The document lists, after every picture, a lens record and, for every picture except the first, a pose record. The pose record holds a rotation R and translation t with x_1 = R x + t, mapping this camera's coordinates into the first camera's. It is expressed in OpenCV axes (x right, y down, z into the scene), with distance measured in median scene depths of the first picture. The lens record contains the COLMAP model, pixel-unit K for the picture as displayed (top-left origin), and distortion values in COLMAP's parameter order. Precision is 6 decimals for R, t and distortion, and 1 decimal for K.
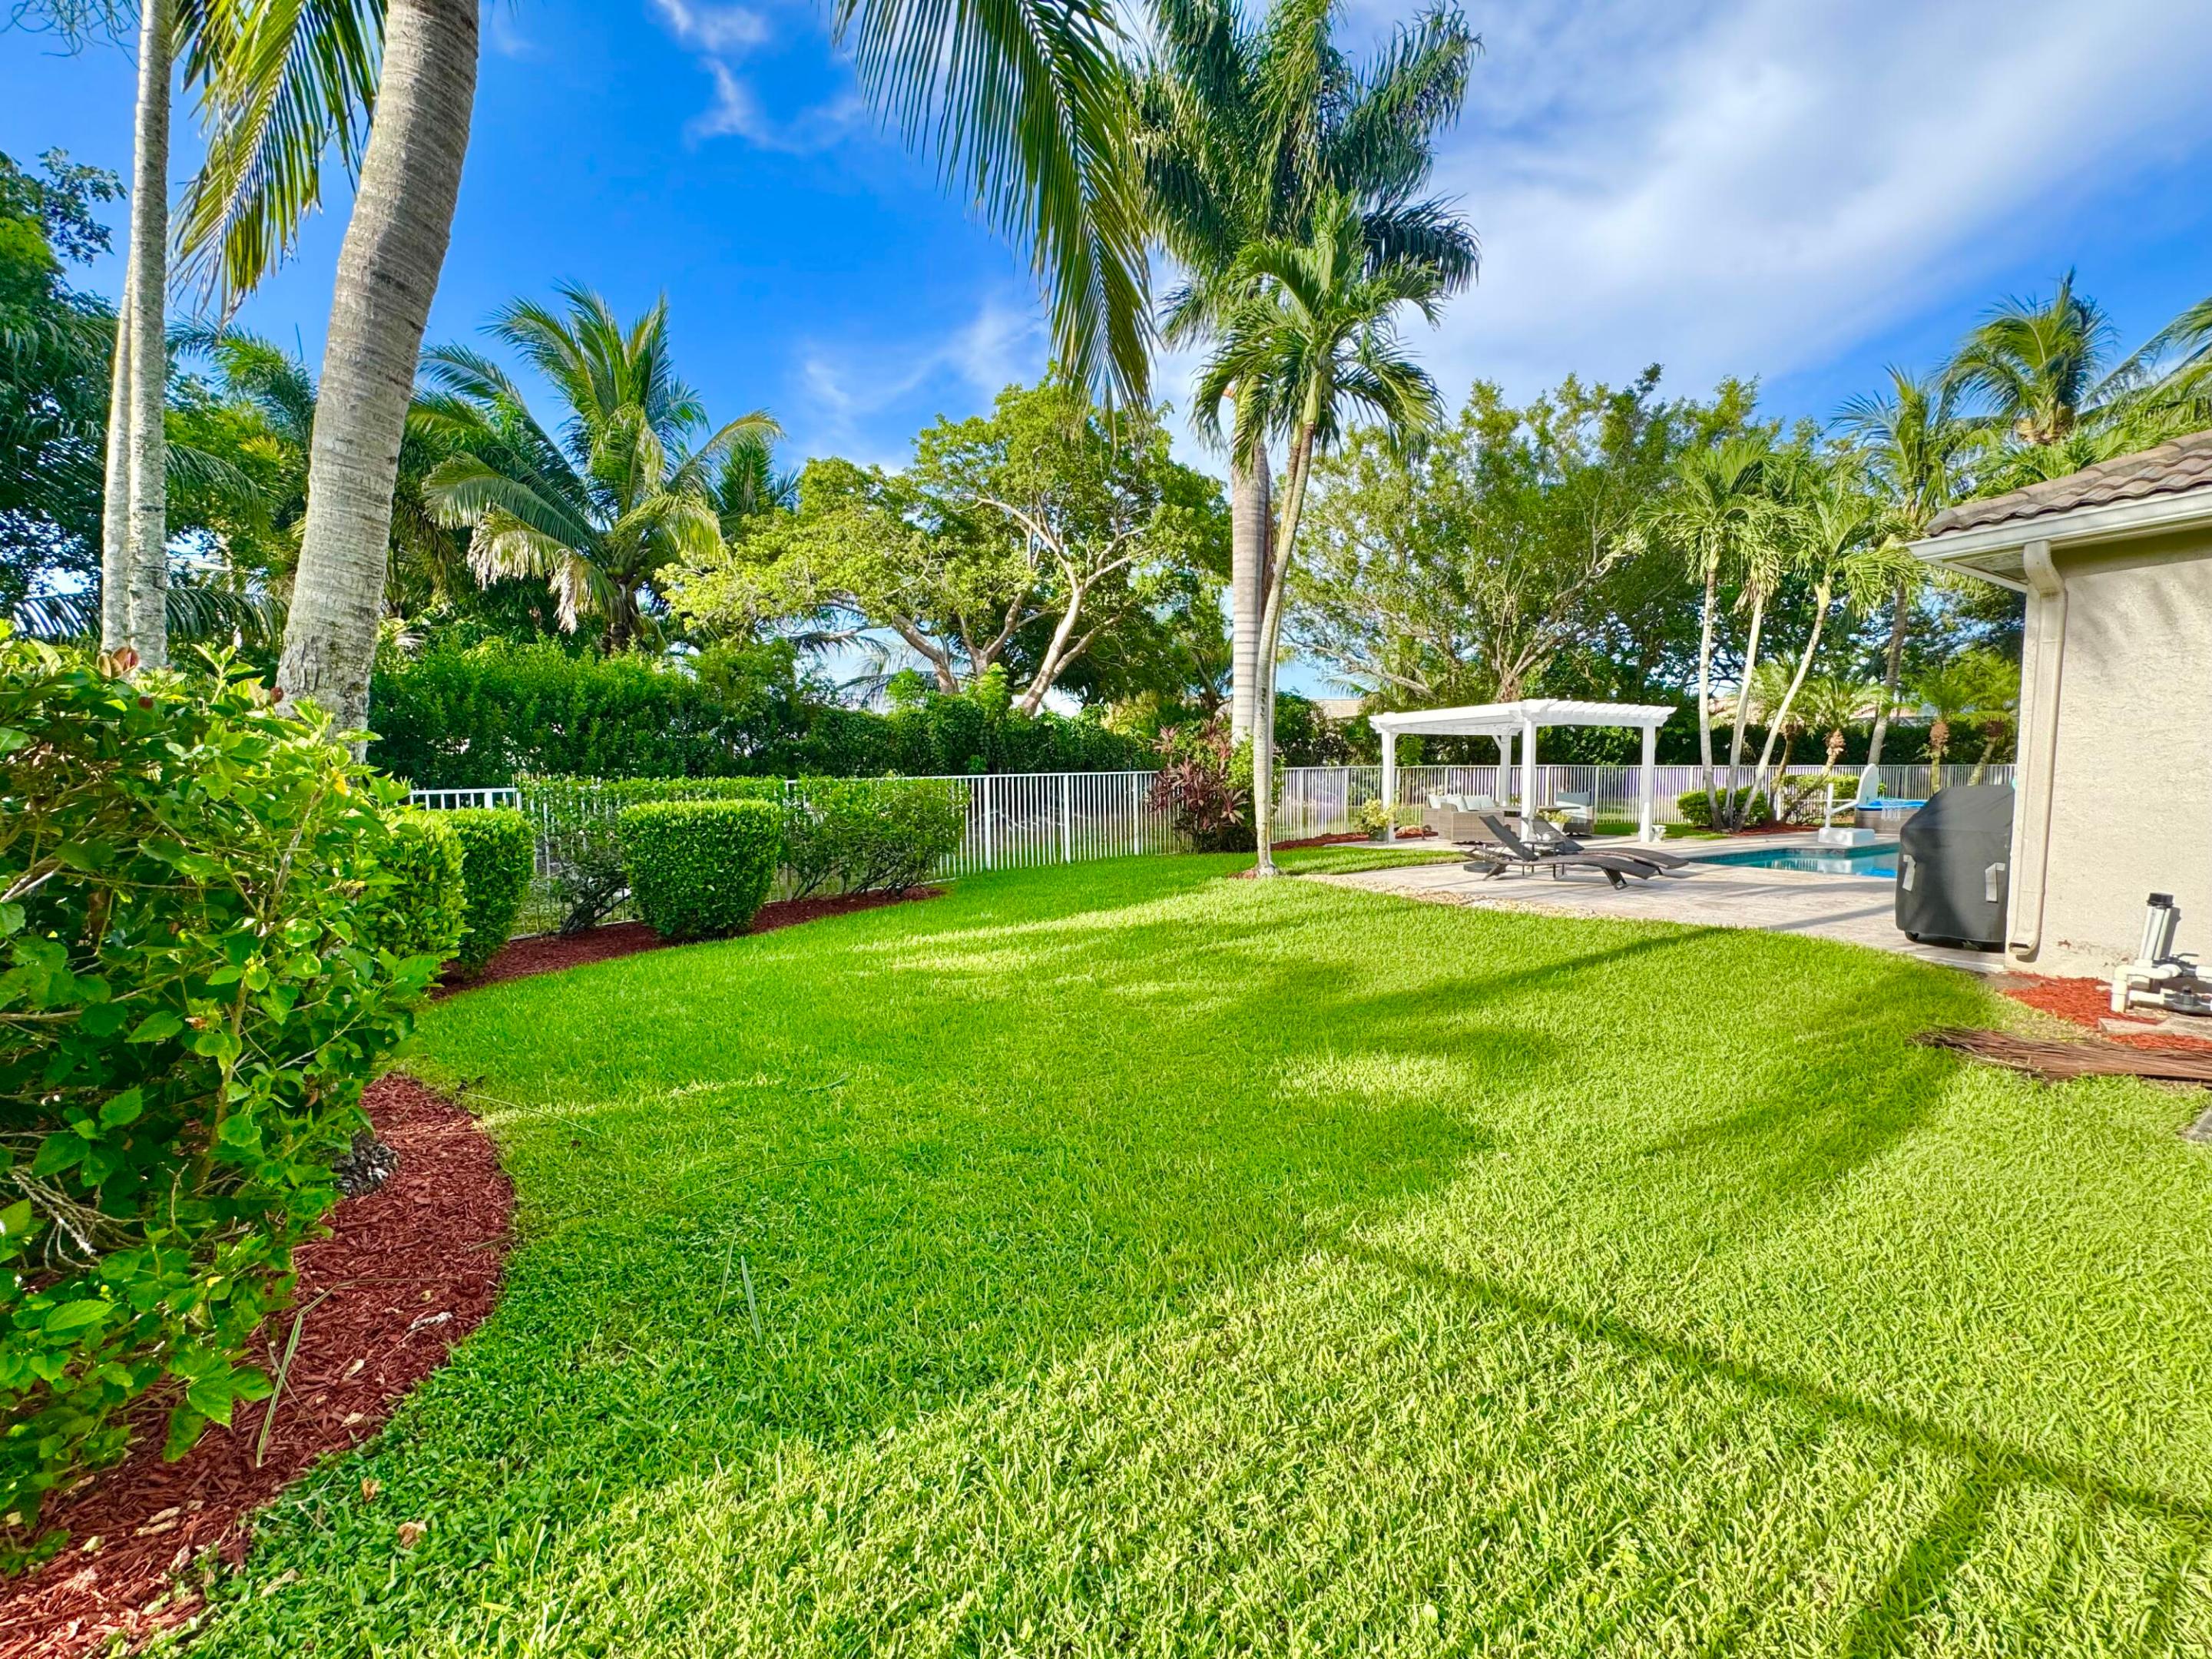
lens RADIAL K [[883.6, 0, 1107.6], [0, 883.6, 833.1], [0, 0, 1]] dist [-0.000947, 0.000360]
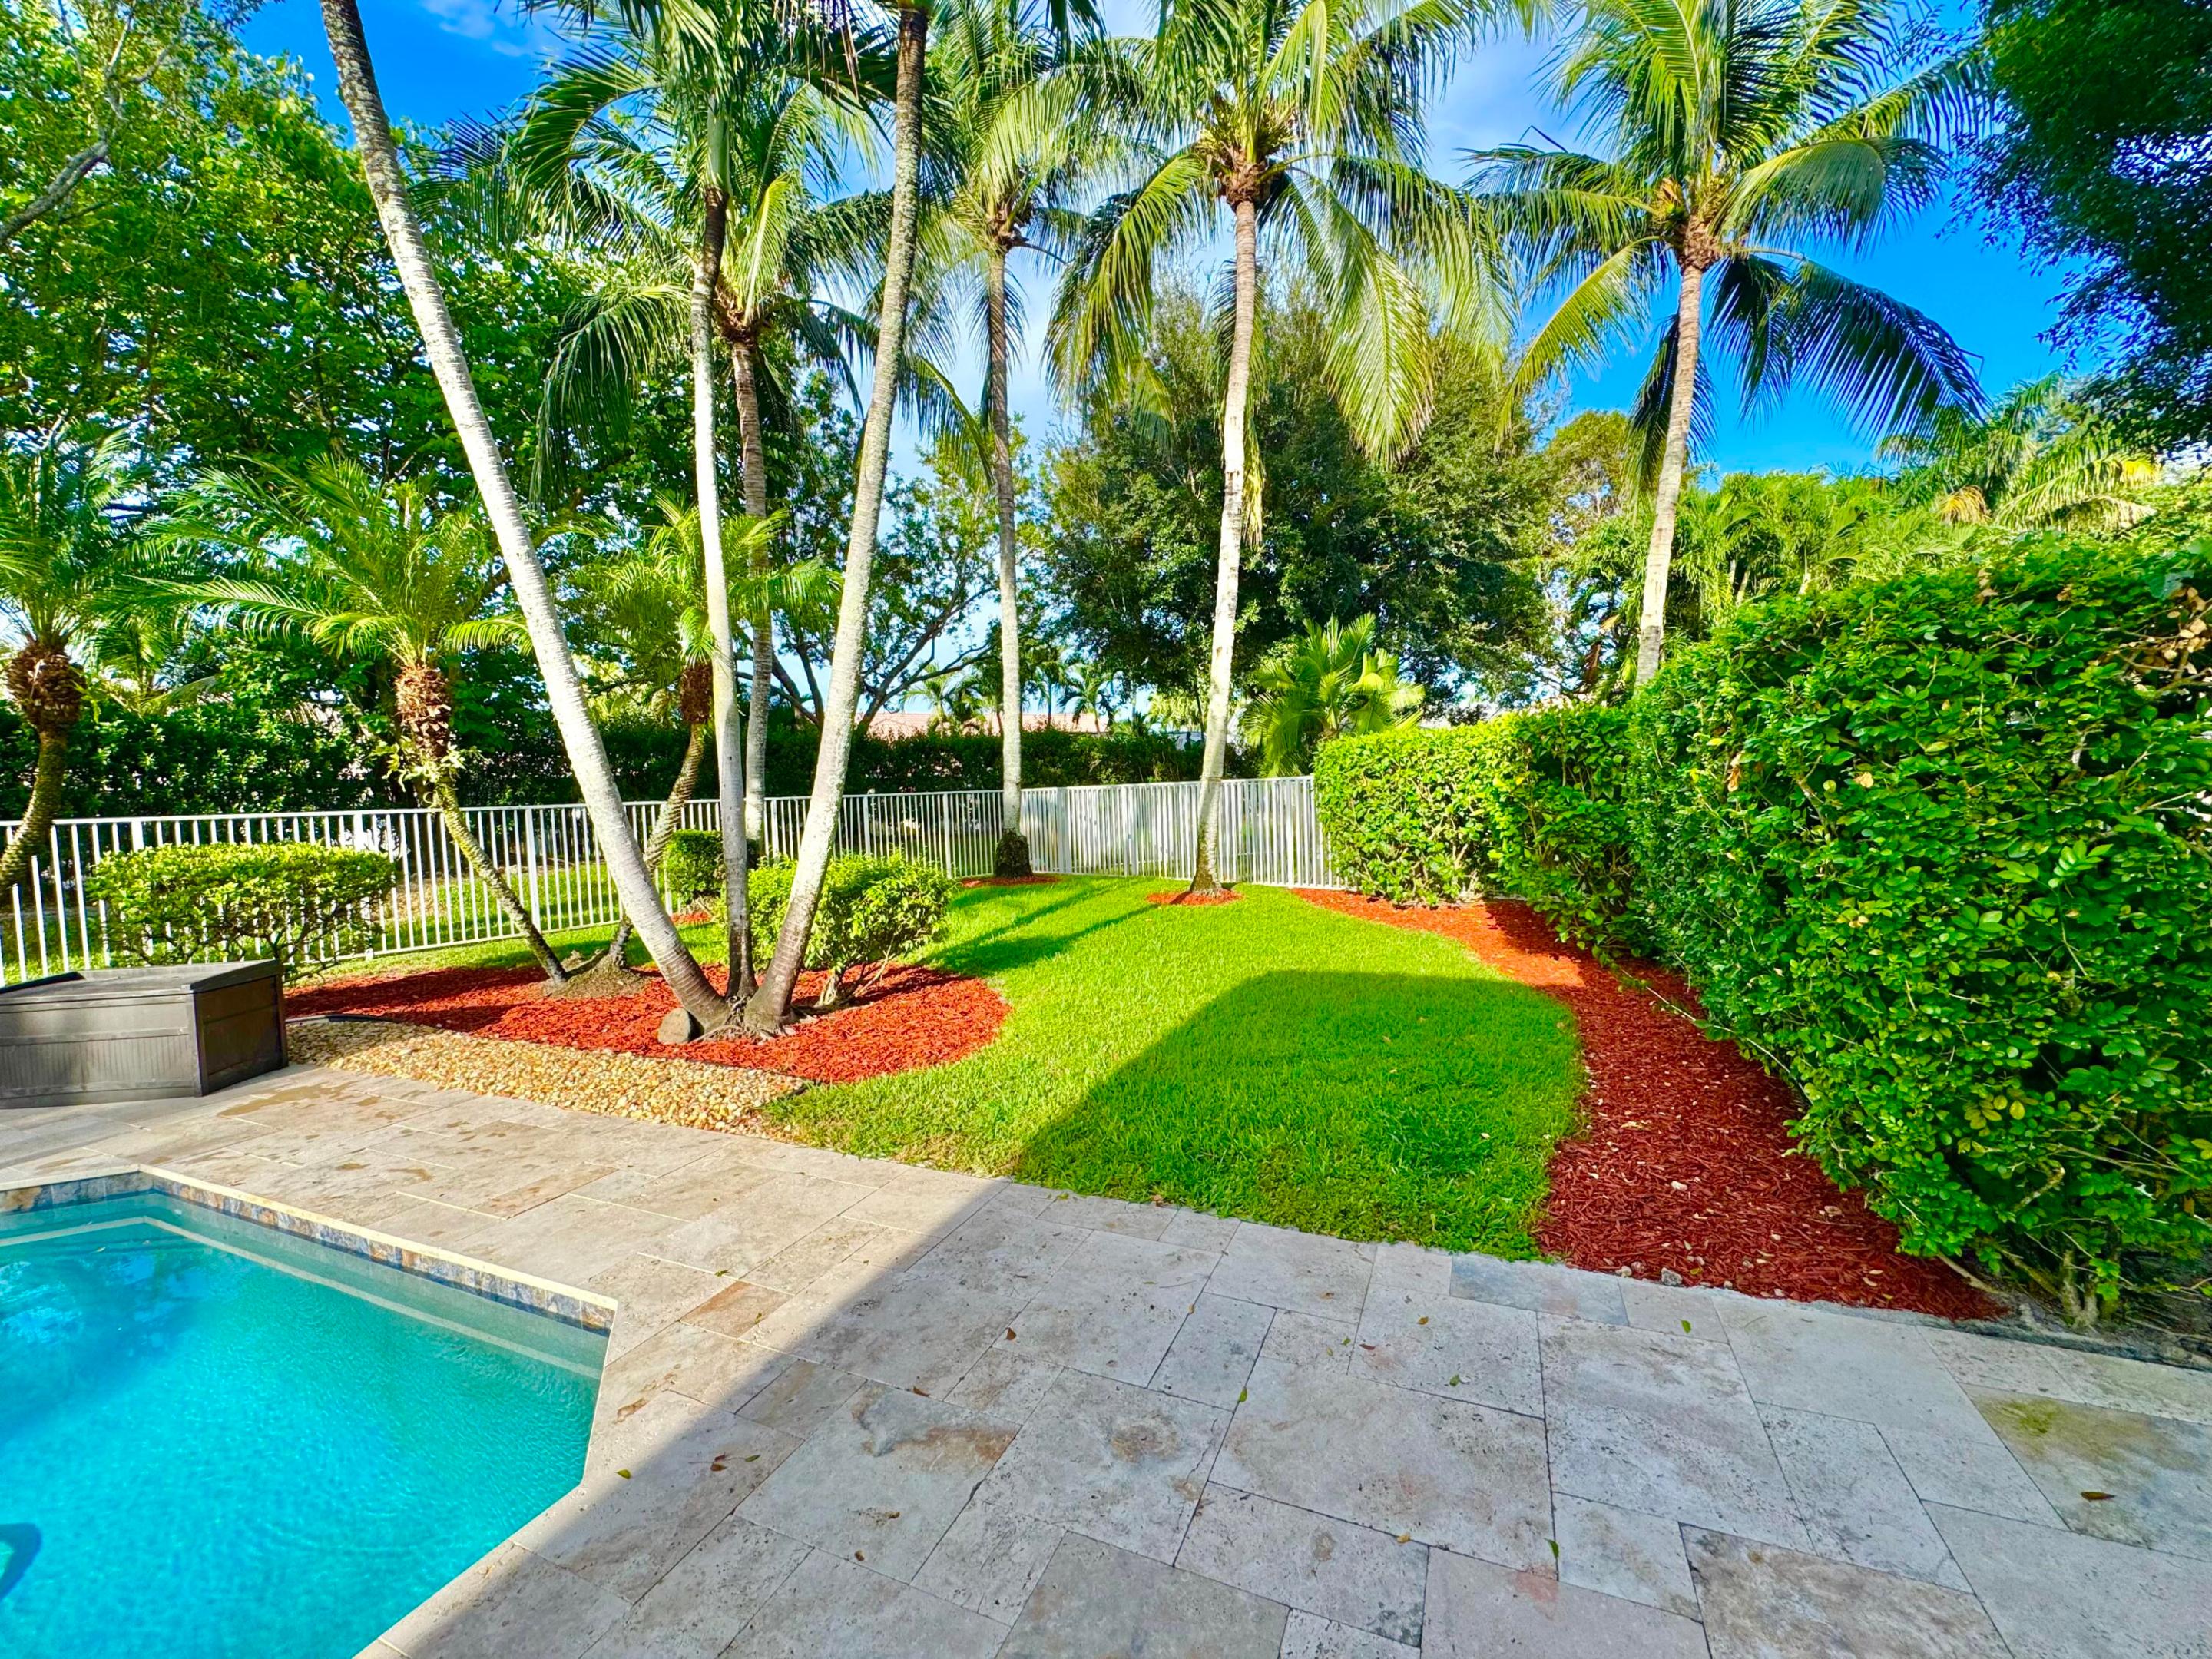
lens RADIAL K [[883.6, 0, 1107.6], [0, 883.6, 833.1], [0, 0, 1]] dist [-0.000947, 0.000360]
pose [[0.812352, -0.052402, 0.580808, 0.960904], [0.070516, 0.997473, -0.008633, -0.050354], [-0.578889, 0.047969, 0.813994, 0.630525]]
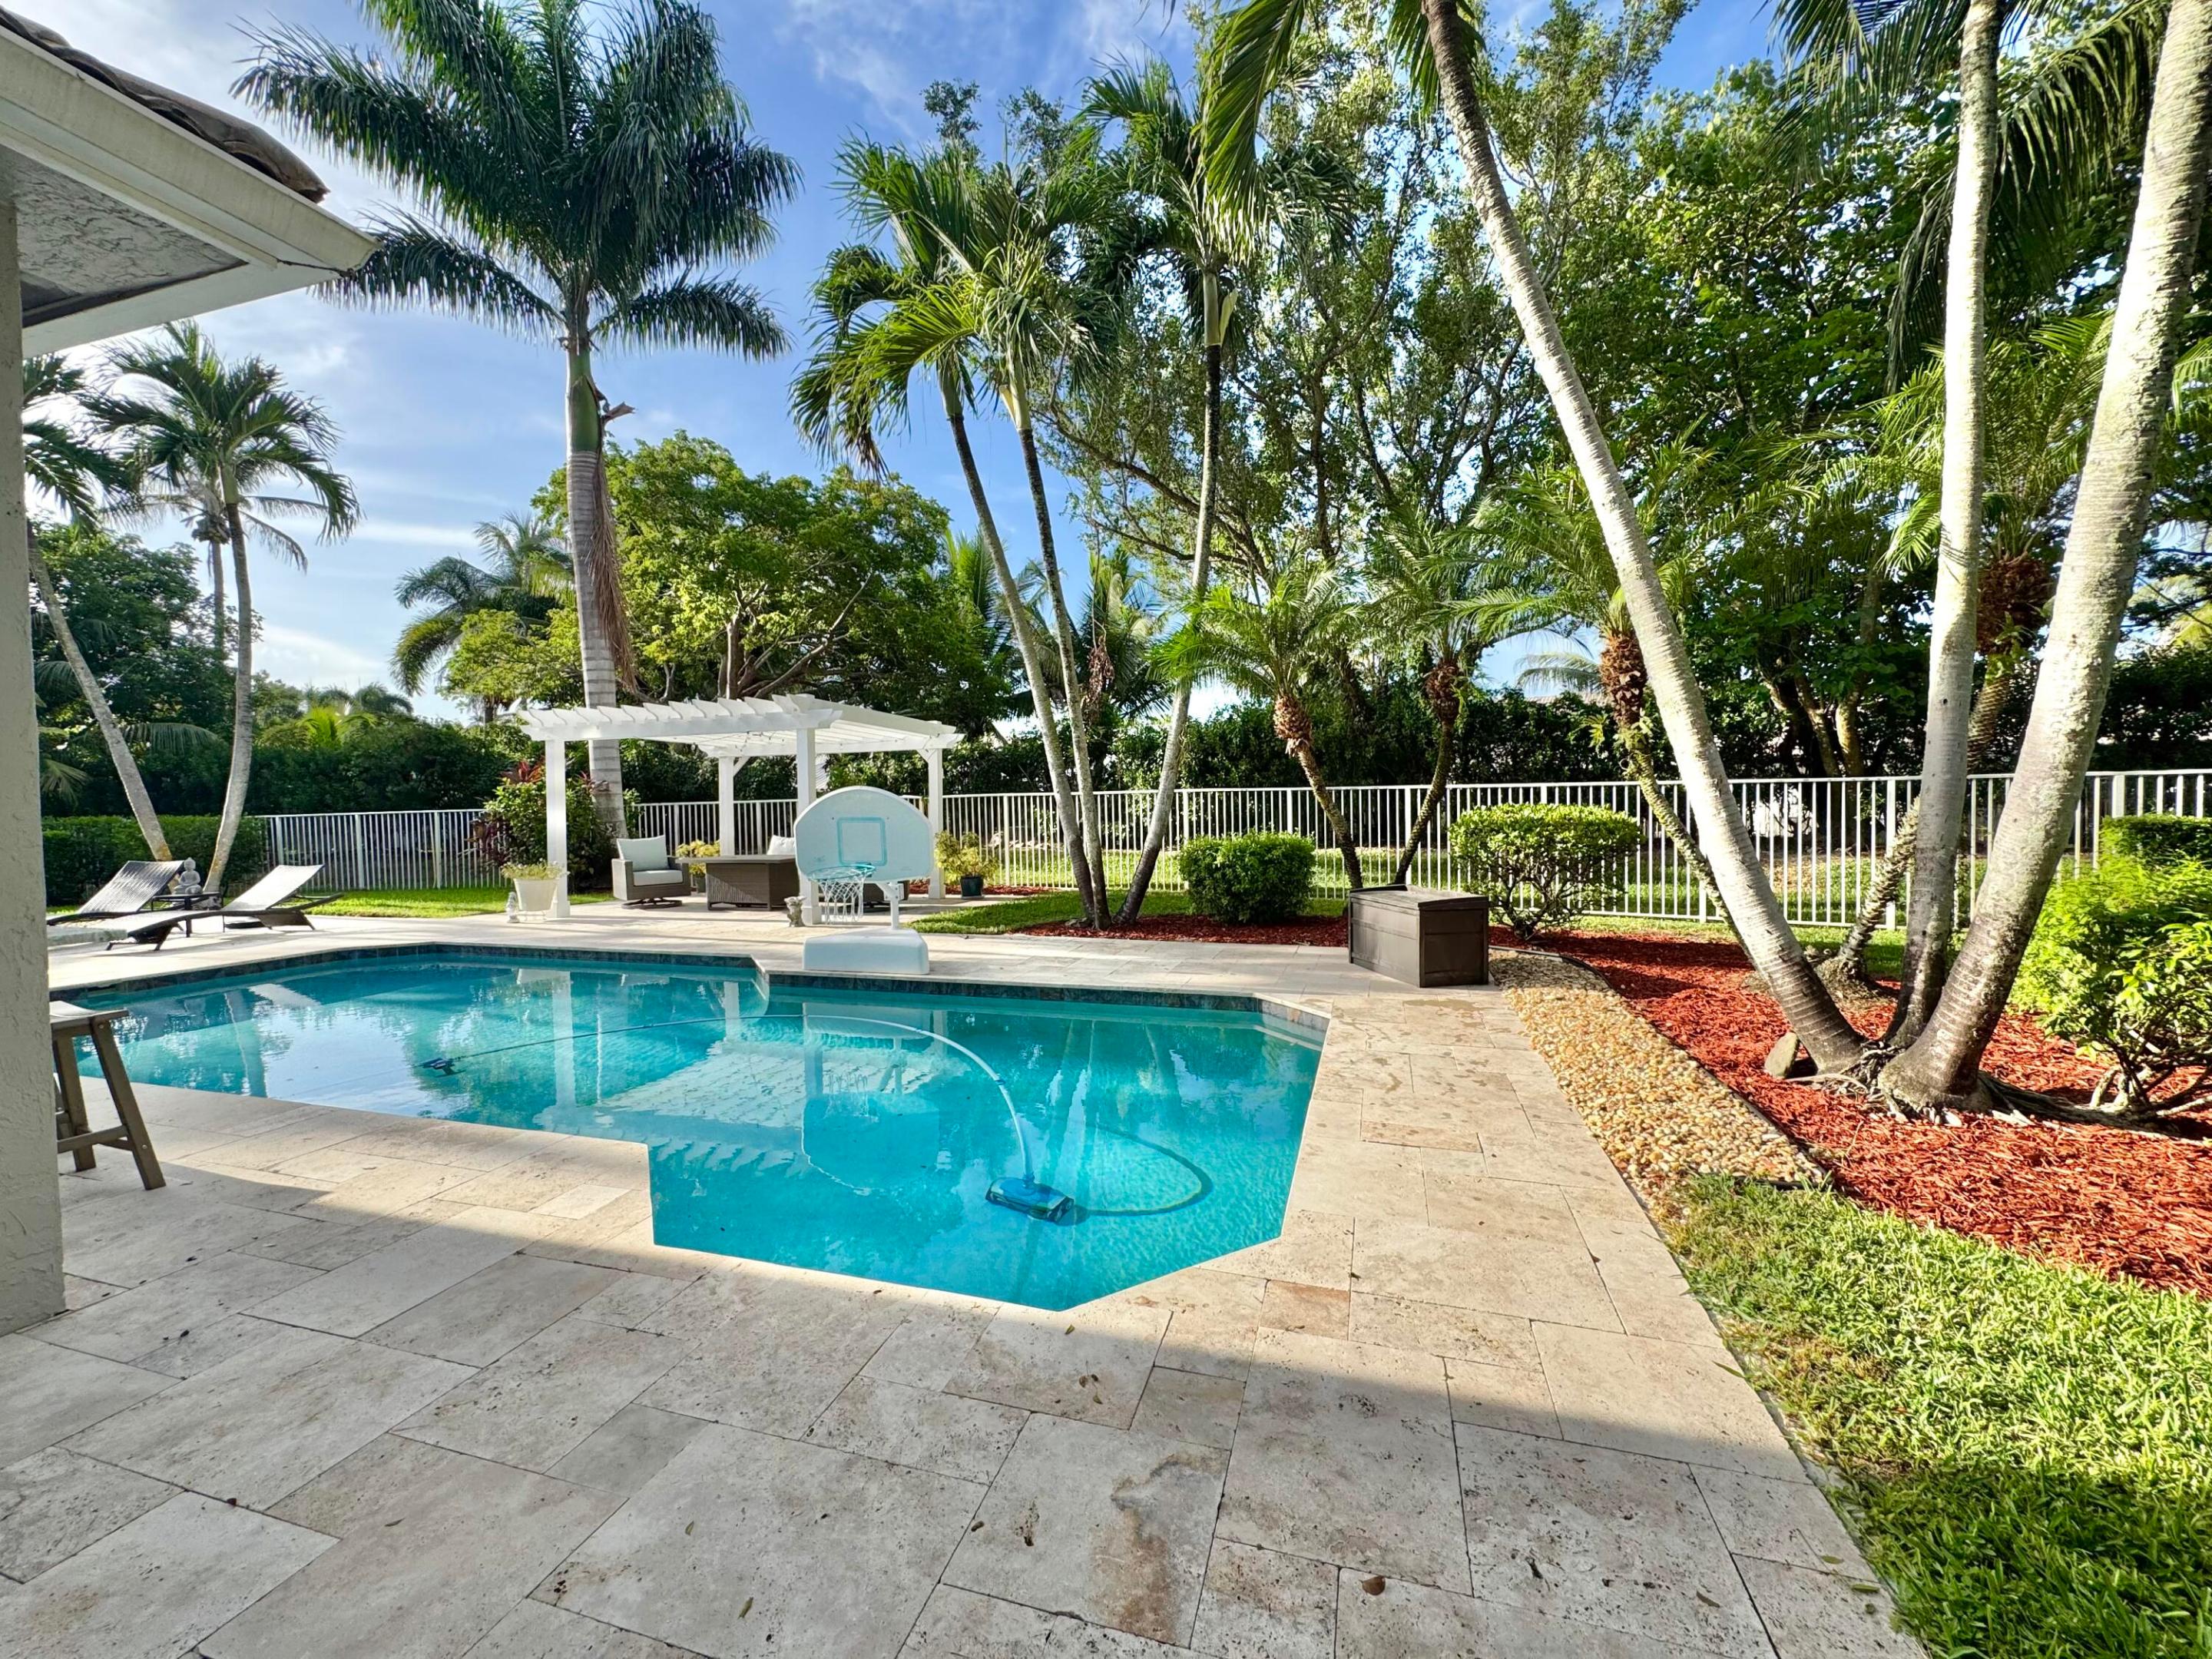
lens RADIAL K [[883.6, 0, 1107.6], [0, 883.6, 833.1], [0, 0, 1]] dist [-0.000947, 0.000360]
pose [[0.672134, 0.019919, -0.740161, 1.057507], [-0.039517, 0.999178, -0.008995, -0.047279], [0.739374, 0.035294, 0.672369, 0.669565]]
